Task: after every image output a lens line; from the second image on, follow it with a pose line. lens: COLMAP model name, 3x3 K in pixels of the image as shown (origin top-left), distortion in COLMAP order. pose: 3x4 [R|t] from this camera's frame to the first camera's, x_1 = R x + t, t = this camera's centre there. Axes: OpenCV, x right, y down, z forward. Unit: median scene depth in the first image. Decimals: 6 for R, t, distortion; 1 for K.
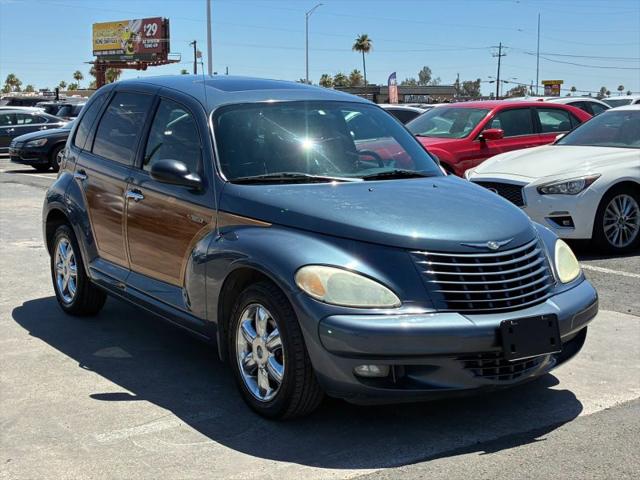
lens RADIAL K [[960.6, 0, 320.0], [0, 960.6, 240.0], [0, 0, 1]] dist [0.205871, -0.961822]
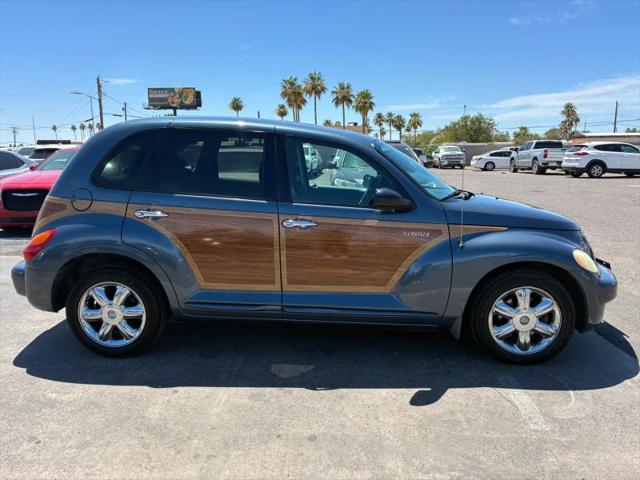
lens RADIAL K [[489.6, 0, 310.5], [0, 489.6, 239.3], [0, 0, 1]] dist [0.003704, -0.001583]
pose [[0.588017, -0.142363, 0.796221, -0.733344], [0.112197, 0.989229, 0.094014, -0.092704], [-0.801029, 0.034051, 0.597656, 0.770461]]
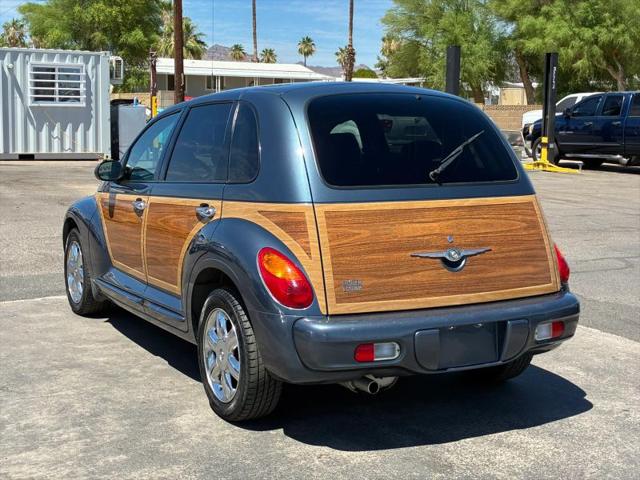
lens RADIAL K [[960.6, 0, 320.0], [0, 960.6, 240.0], [0, 0, 1]] dist [0.205871, -0.961822]
pose [[-0.996601, -0.020878, 0.079691, -0.245026], [0.001183, 0.963627, 0.267249, -0.358699], [-0.082372, 0.266434, -0.960327, 2.502150]]
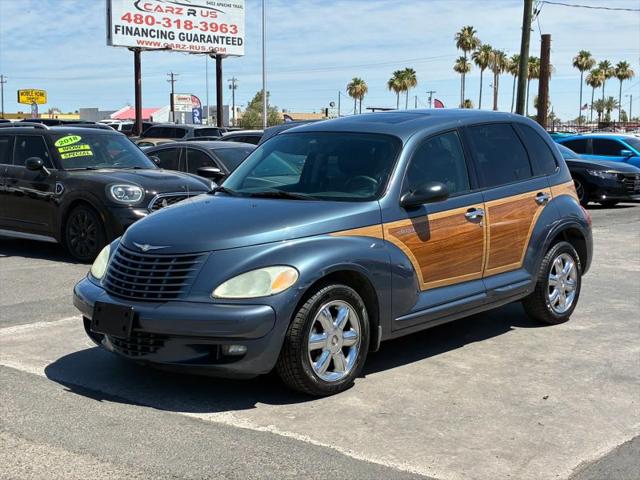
lens RADIAL K [[959.8, 0, 313.5], [0, 959.8, 234.9], [0, 0, 1]] dist [0.193648, -0.855684]
pose [[0.265468, 0.102109, -0.958697, 1.304695], [-0.133323, 0.988710, 0.068387, -0.114315], [0.954857, 0.109662, 0.276085, 0.782294]]
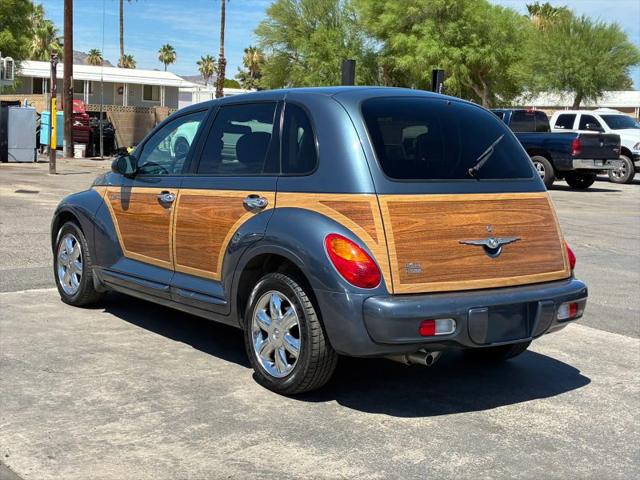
lens RADIAL K [[960.6, 0, 320.0], [0, 960.6, 240.0], [0, 0, 1]] dist [0.205871, -0.961822]
pose [[-0.997274, -0.030662, -0.067121, -0.043576], [-0.046733, 0.966360, 0.252911, -0.354917], [0.057109, 0.255359, -0.965158, 2.600650]]
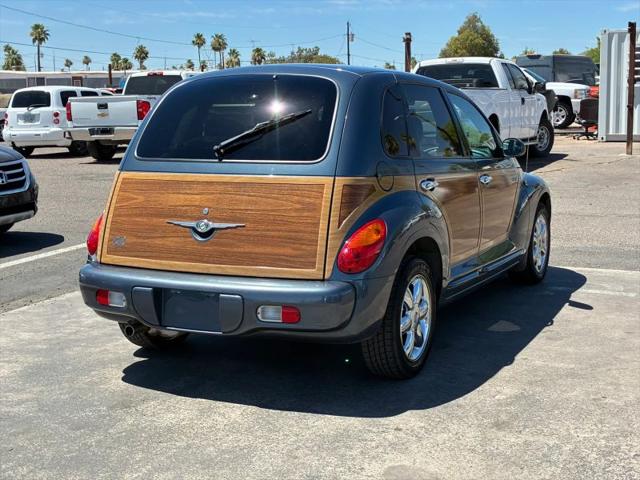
lens RADIAL K [[959.8, 0, 313.5], [0, 959.8, 234.9], [0, 0, 1]] dist [0.193648, -0.855684]
pose [[-0.506847, -0.114766, 0.854362, -1.205039], [0.134484, 0.968436, 0.209872, -0.281047], [-0.851481, 0.221271, -0.475414, 1.981725]]
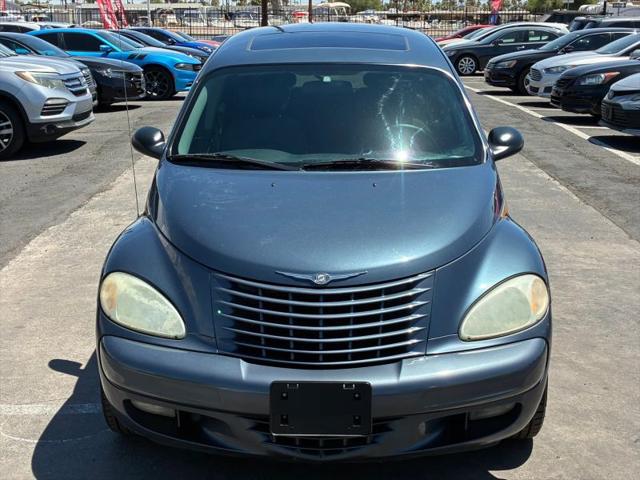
lens RADIAL K [[959.8, 0, 313.5], [0, 959.8, 234.9], [0, 0, 1]] dist [0.193648, -0.855684]
pose [[0.821471, 0.125279, -0.556318, 0.539617], [-0.076589, 0.990969, 0.110066, -0.102283], [0.565083, -0.047808, 0.823648, 0.338556]]
